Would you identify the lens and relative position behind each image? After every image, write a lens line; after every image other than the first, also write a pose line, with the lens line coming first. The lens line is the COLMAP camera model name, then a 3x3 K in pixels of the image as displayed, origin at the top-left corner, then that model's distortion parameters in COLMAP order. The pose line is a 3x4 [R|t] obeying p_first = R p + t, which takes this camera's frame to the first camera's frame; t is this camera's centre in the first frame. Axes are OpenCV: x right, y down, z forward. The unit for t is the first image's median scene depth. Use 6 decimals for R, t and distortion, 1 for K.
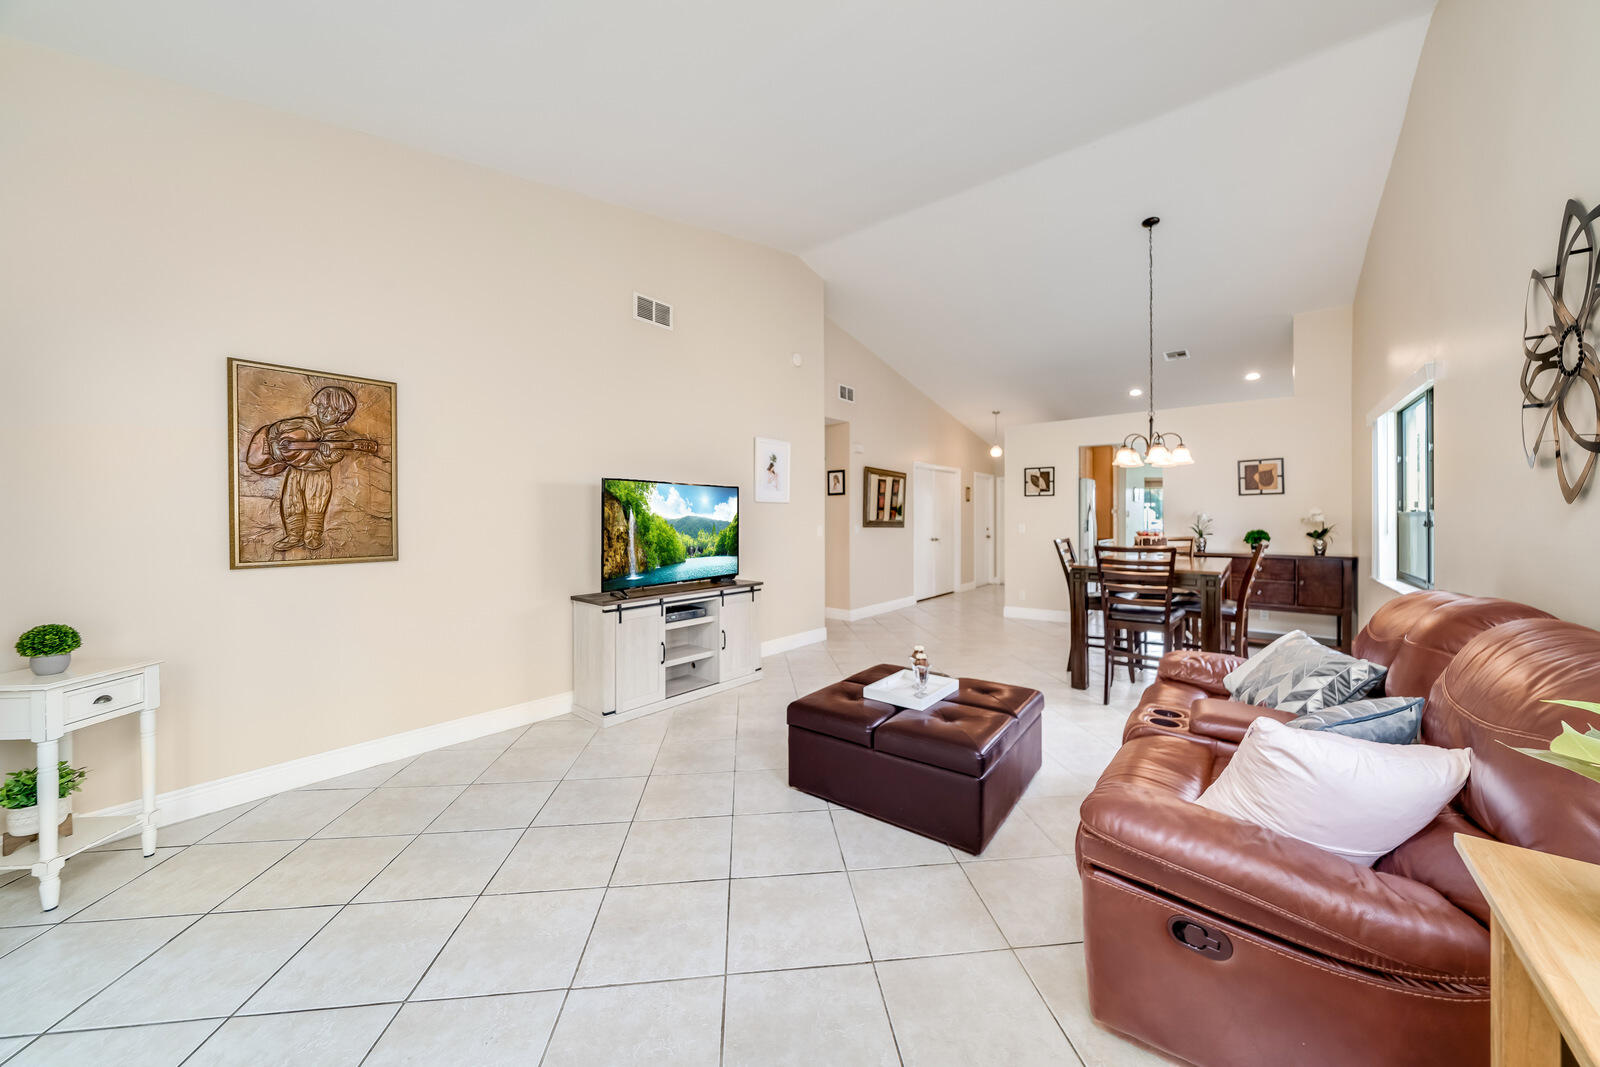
lens RADIAL K [[554.1, 0, 789.8], [0, 554.1, 524.7], [0, 0, 1]] dist [-0.005229, -0.000214]
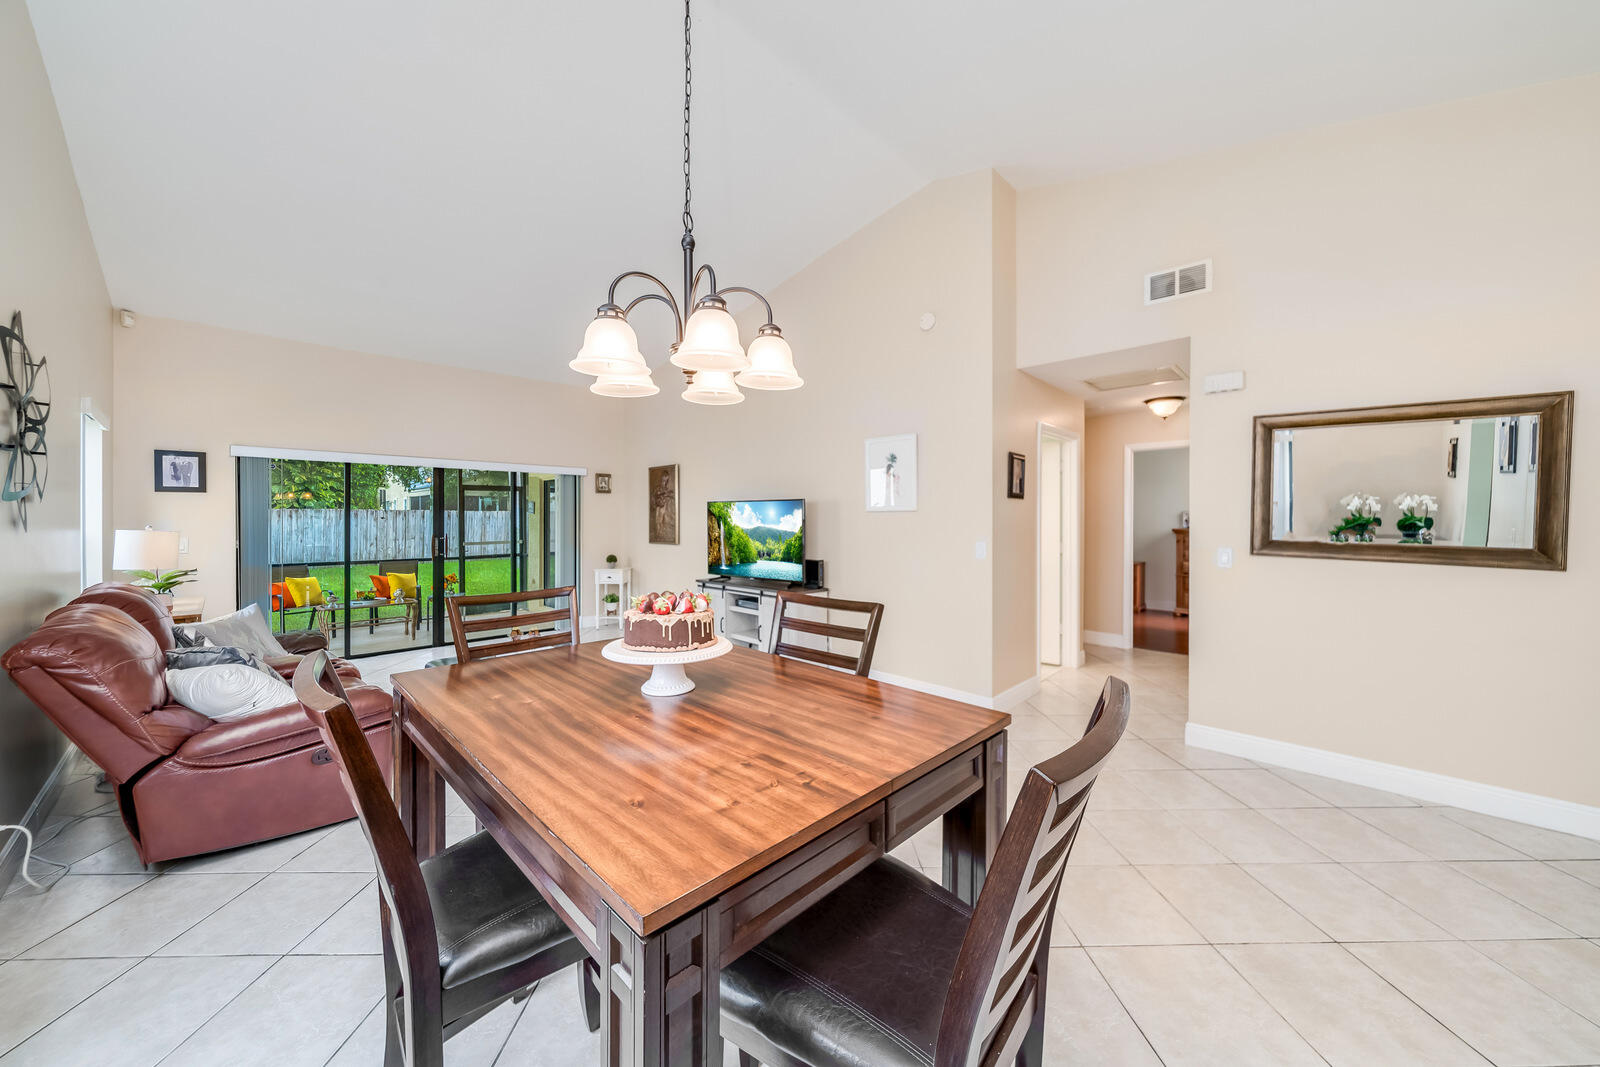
lens RADIAL K [[554.1, 0, 807.6], [0, 554.1, 523.3], [0, 0, 1]] dist [-0.005229, -0.000214]
pose [[-0.061140, 0.013911, -0.998032, 1.062392], [-0.006525, 0.999876, 0.014336, -0.041332], [0.998108, 0.007388, -0.061041, 1.188761]]
